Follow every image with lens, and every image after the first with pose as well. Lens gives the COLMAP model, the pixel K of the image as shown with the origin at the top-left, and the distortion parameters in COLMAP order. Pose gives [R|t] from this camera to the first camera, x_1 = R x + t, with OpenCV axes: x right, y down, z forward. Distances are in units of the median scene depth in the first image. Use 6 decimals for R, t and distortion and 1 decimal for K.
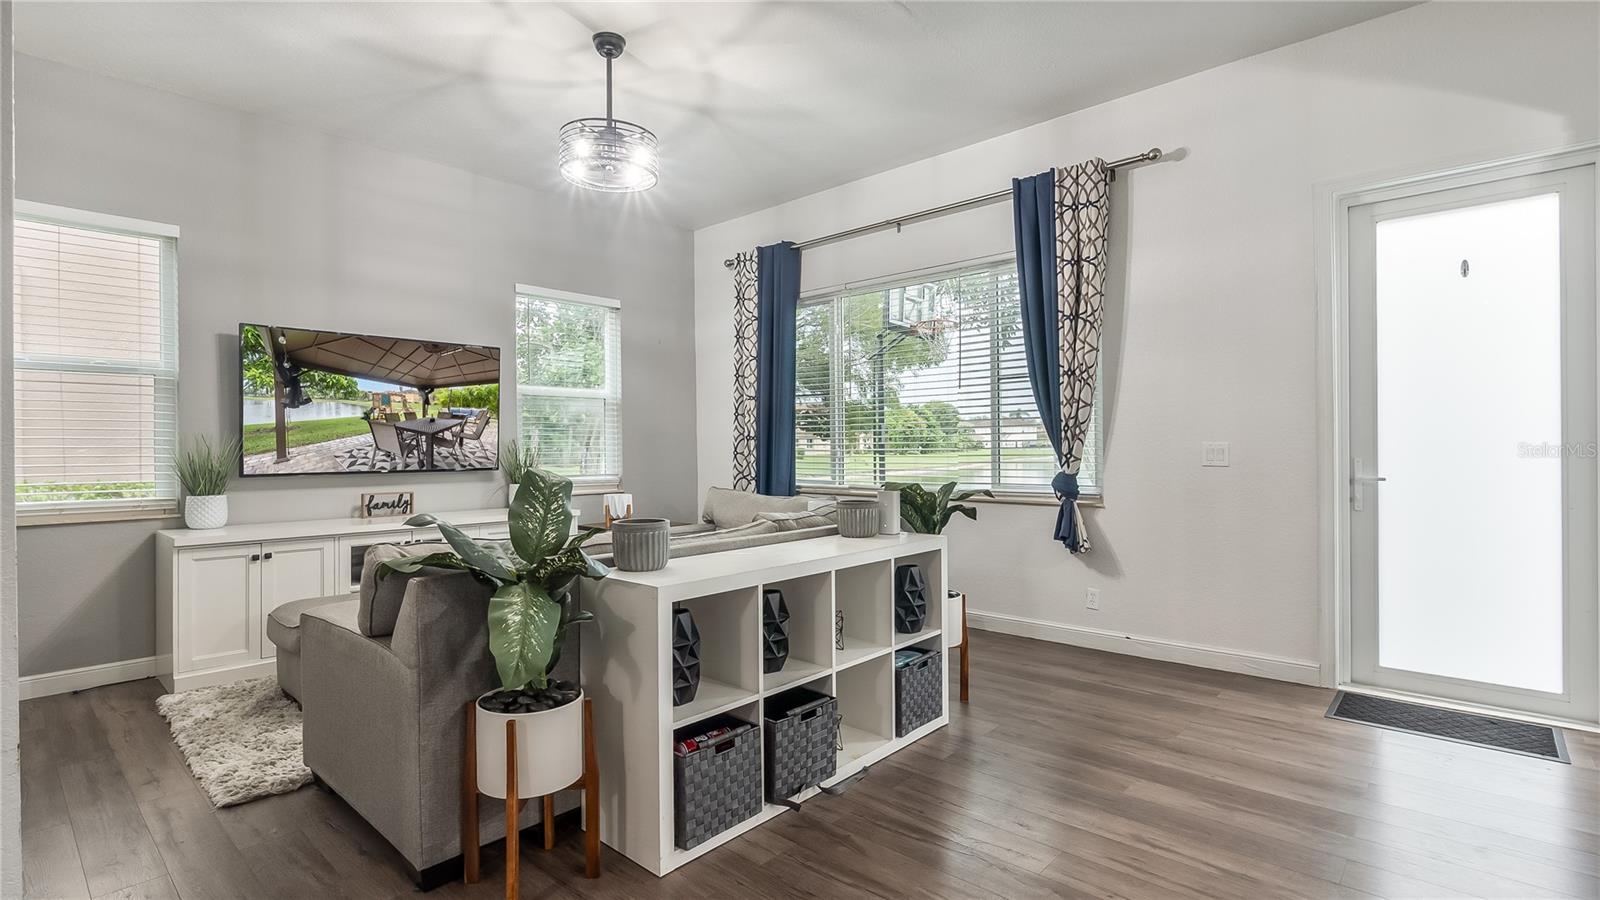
lens RADIAL K [[749.6, 0, 796.6], [0, 749.6, 435.9], [0, 0, 1]] dist [-0.000517, 0.000835]
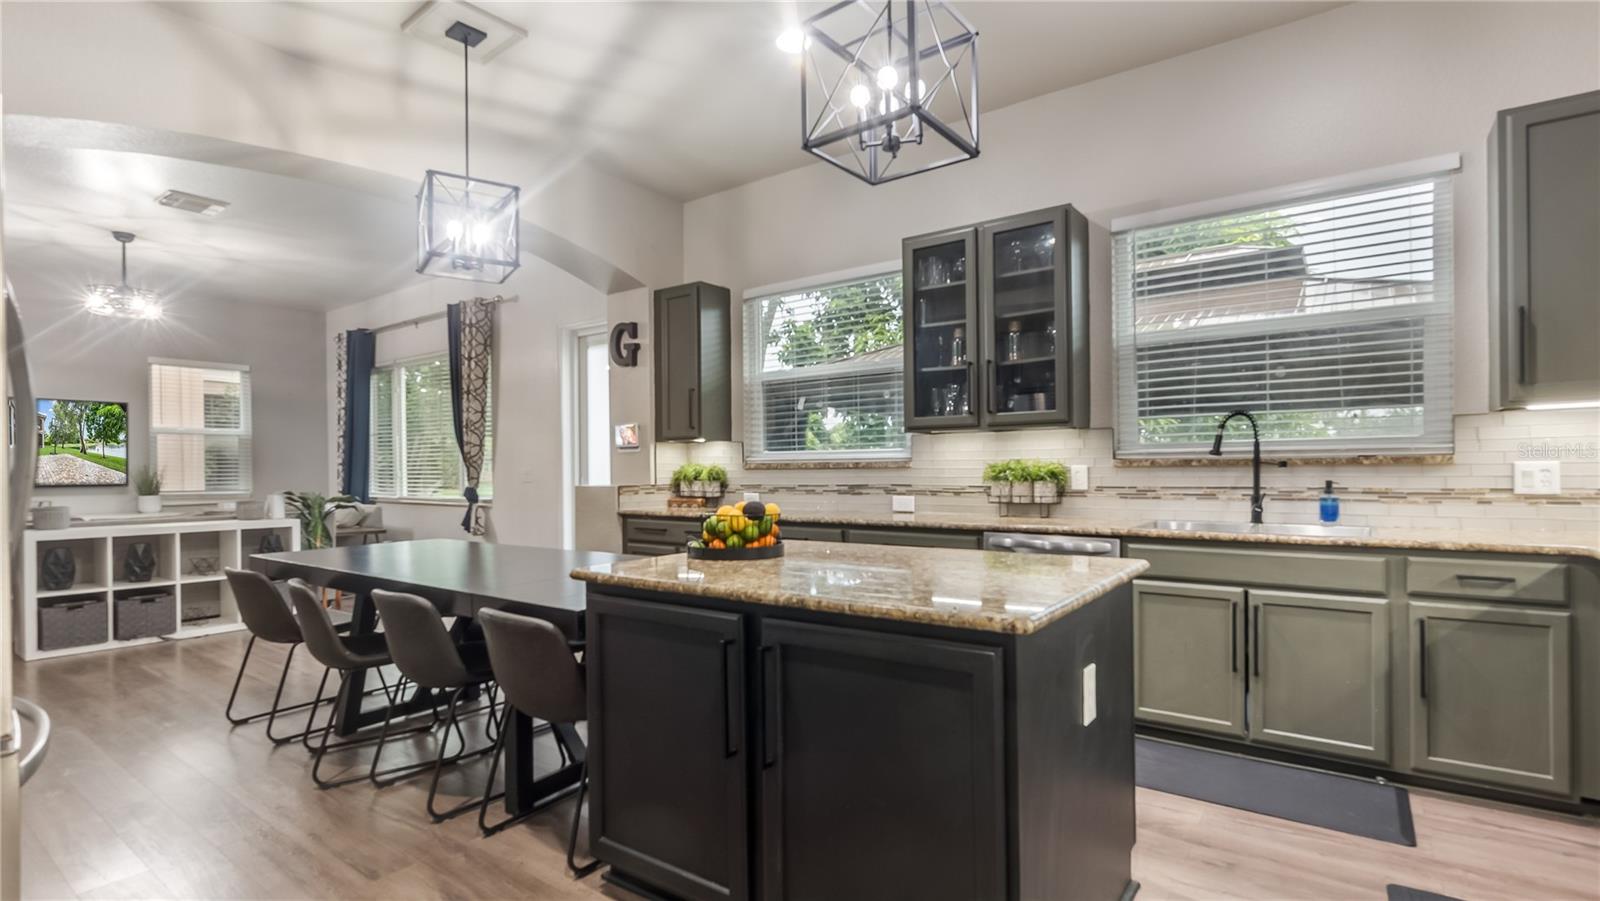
lens RADIAL K [[749.6, 0, 805.3], [0, 749.6, 463.1], [0, 0, 1]] dist [-0.000517, 0.000835]
pose [[0.993250, -0.000664, 0.115991, 0.910829], [-0.000064, 0.999980, 0.006275, -0.012457], [-0.115993, -0.006240, 0.993230, -0.727754]]
